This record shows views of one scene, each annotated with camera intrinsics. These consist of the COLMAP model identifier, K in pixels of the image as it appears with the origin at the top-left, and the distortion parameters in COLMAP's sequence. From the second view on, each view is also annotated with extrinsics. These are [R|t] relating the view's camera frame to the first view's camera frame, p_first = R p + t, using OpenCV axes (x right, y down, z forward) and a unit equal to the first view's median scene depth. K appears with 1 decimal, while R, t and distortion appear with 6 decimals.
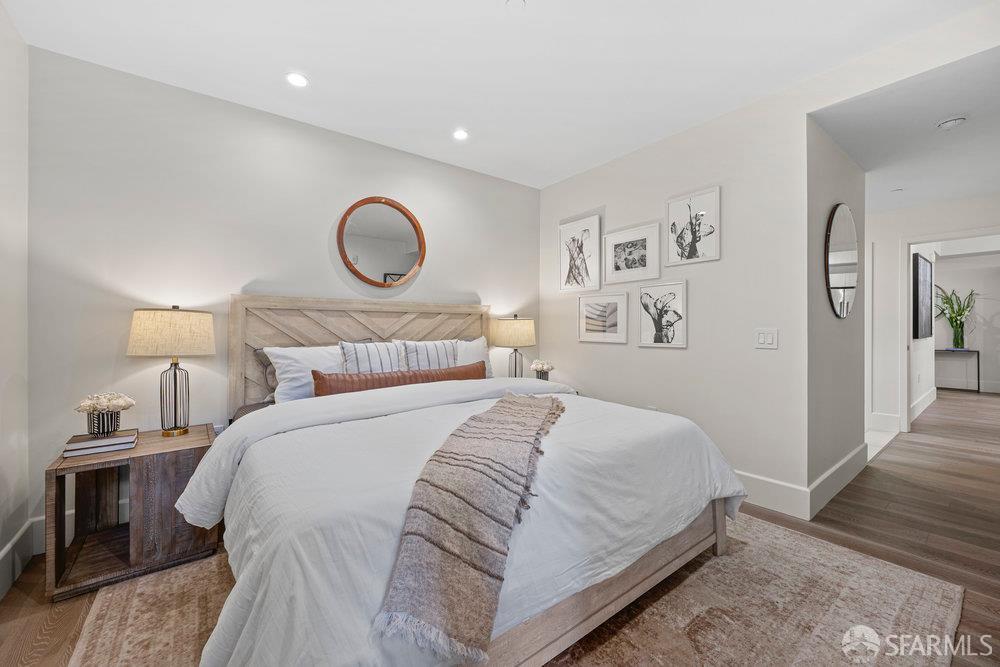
lens RADIAL K [[395.9, 0, 500.5], [0, 395.9, 329.8], [0, 0, 1]] dist [-0.001209, -0.000039]
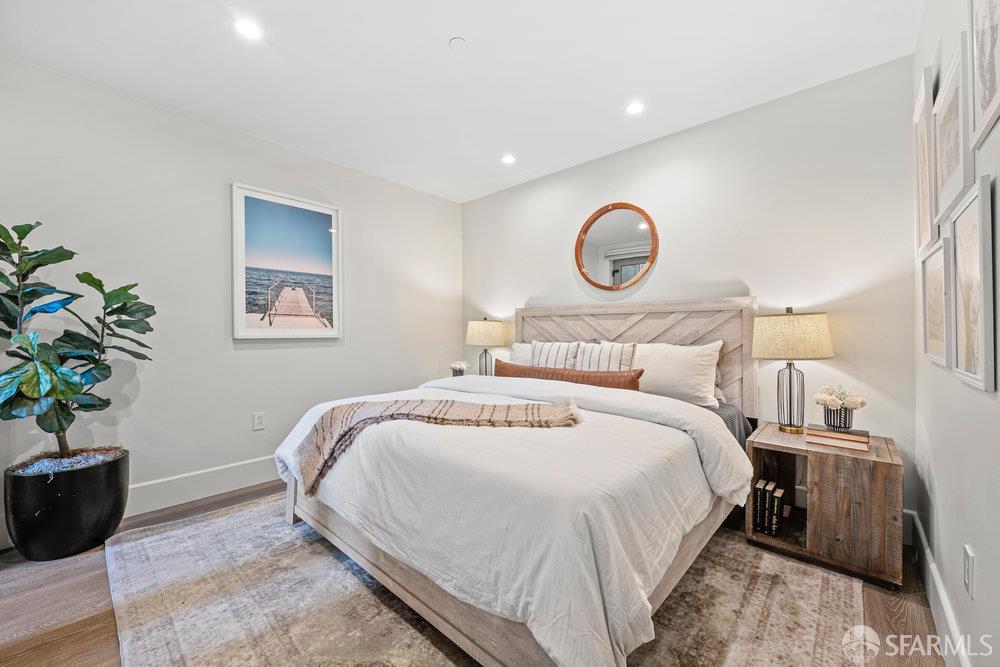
lens RADIAL K [[393.9, 0, 502.0], [0, 393.9, 335.6], [0, 0, 1]] dist [-0.000474, 0.000194]
pose [[0.182168, 0.012510, -0.983188, 0.701432], [-0.003440, 0.999921, 0.012086, -0.000391], [0.983261, 0.001181, 0.182197, 0.550908]]
